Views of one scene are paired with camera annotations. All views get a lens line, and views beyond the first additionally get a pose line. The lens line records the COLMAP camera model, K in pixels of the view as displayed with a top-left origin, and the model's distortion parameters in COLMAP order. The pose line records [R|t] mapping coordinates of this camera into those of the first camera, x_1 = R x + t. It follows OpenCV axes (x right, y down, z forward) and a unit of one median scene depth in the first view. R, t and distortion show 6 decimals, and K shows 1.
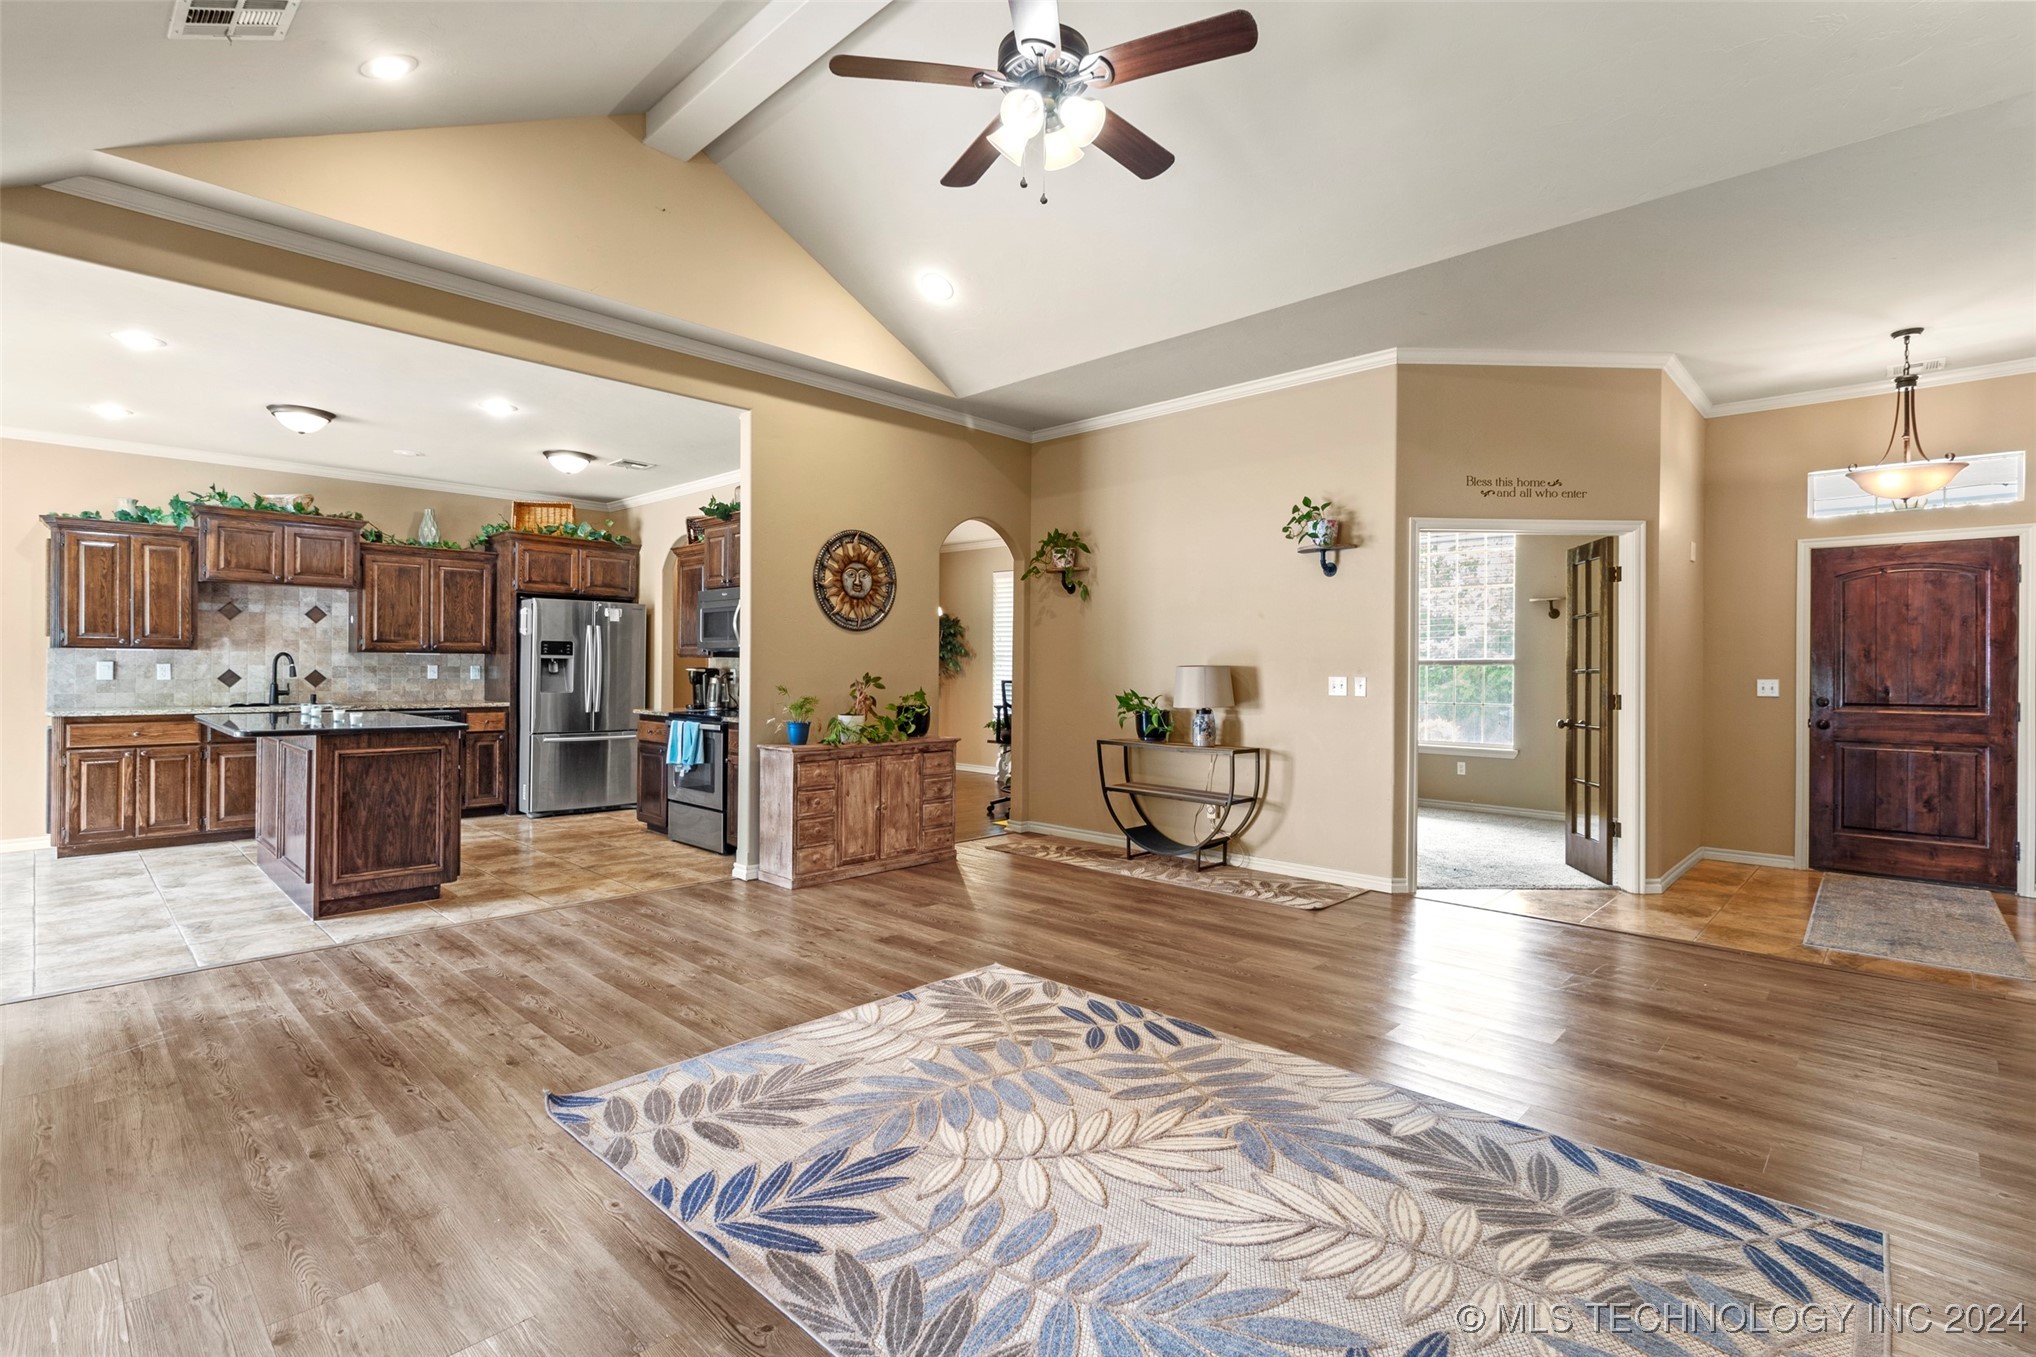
lens RADIAL K [[945.9, 0, 1026.9], [0, 945.9, 670.3], [0, 0, 1]] dist [0.001072, 0.000751]
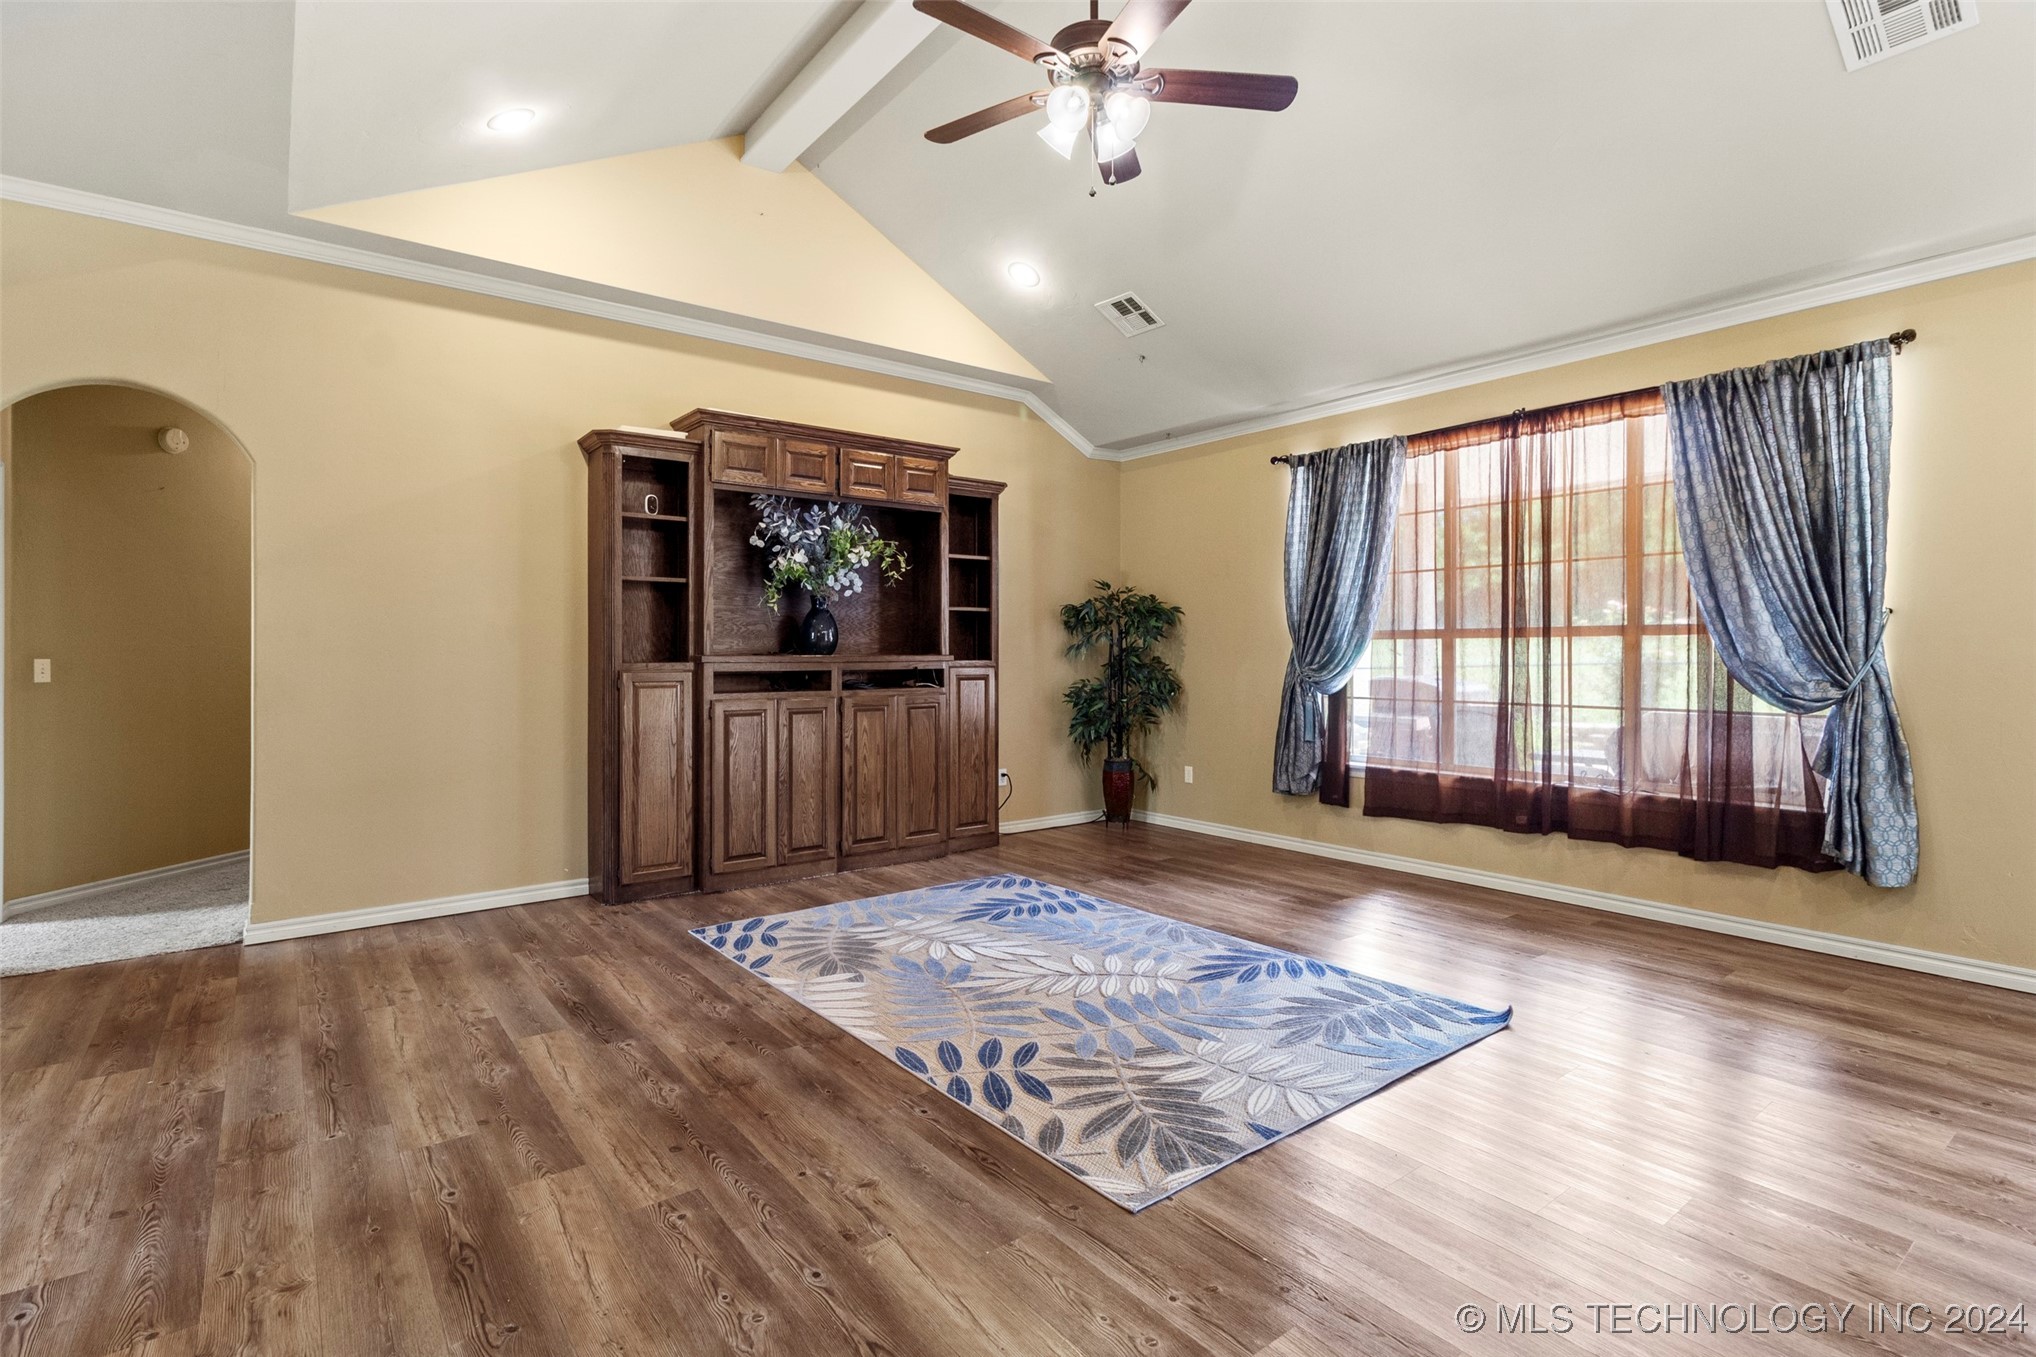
lens RADIAL K [[965.5, 0, 1013.7], [0, 965.5, 647.5], [0, 0, 1]] dist [0.000920, 0.000076]
pose [[-0.987513, -0.005627, 0.157434, -0.030503], [-0.006083, 0.999979, -0.002411, -0.001652], [-0.157417, -0.003339, -0.987527, 0.962026]]
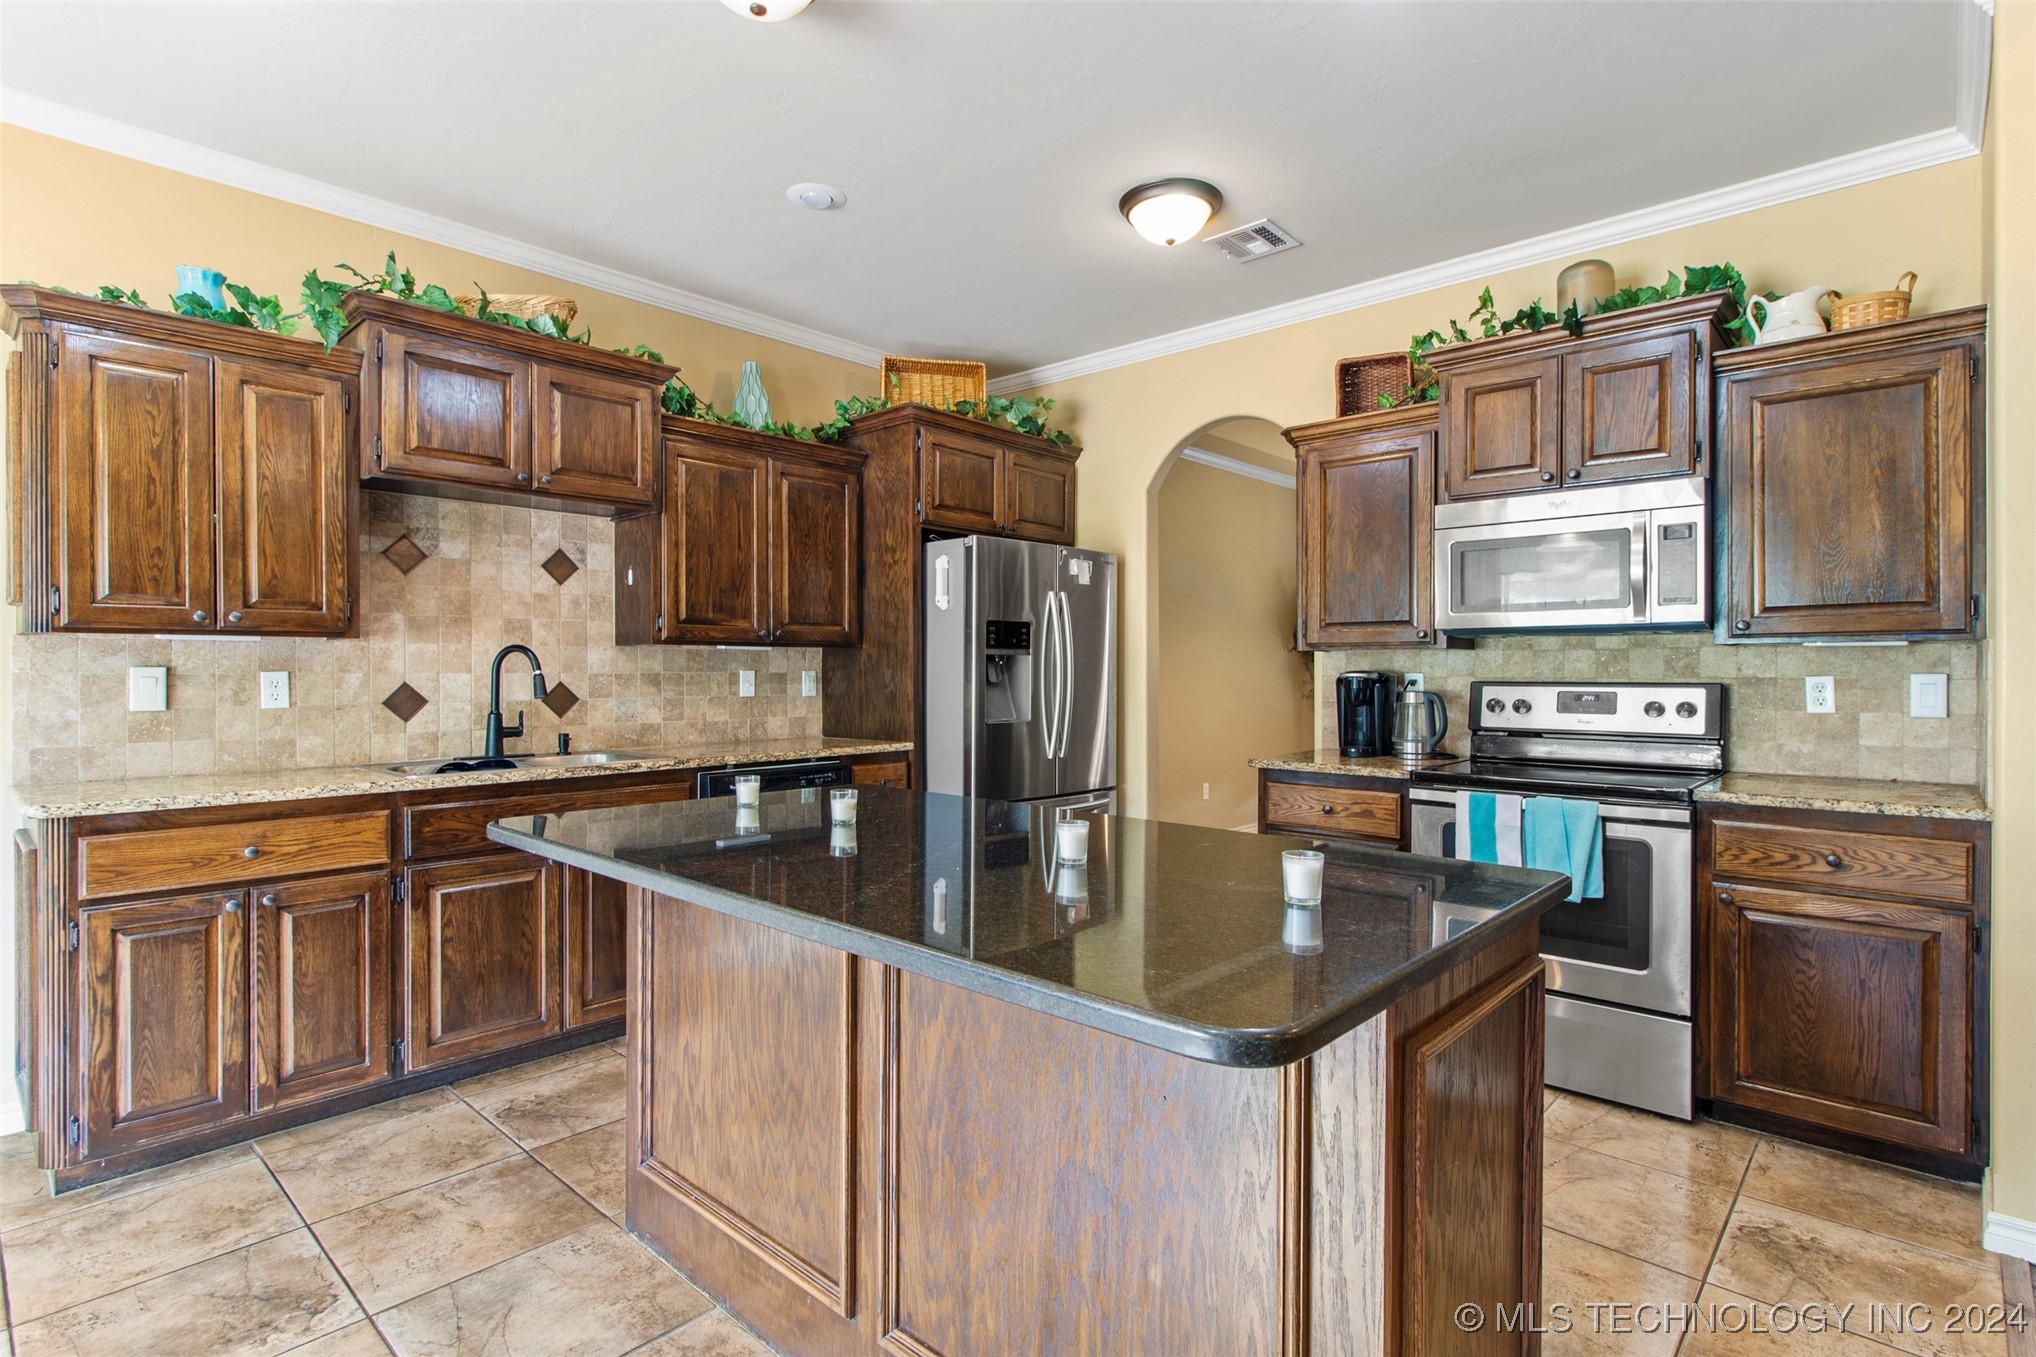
lens RADIAL K [[1001.8, 0, 1022.2], [0, 1001.8, 674.8], [0, 0, 1]] dist [-0.000127, 0.000053]
pose [[0.999706, -0.007480, 0.023070, -0.609734], [0.007405, 0.999967, 0.003317, -0.004660], [-0.023094, -0.003145, 0.999728, 0.560558]]
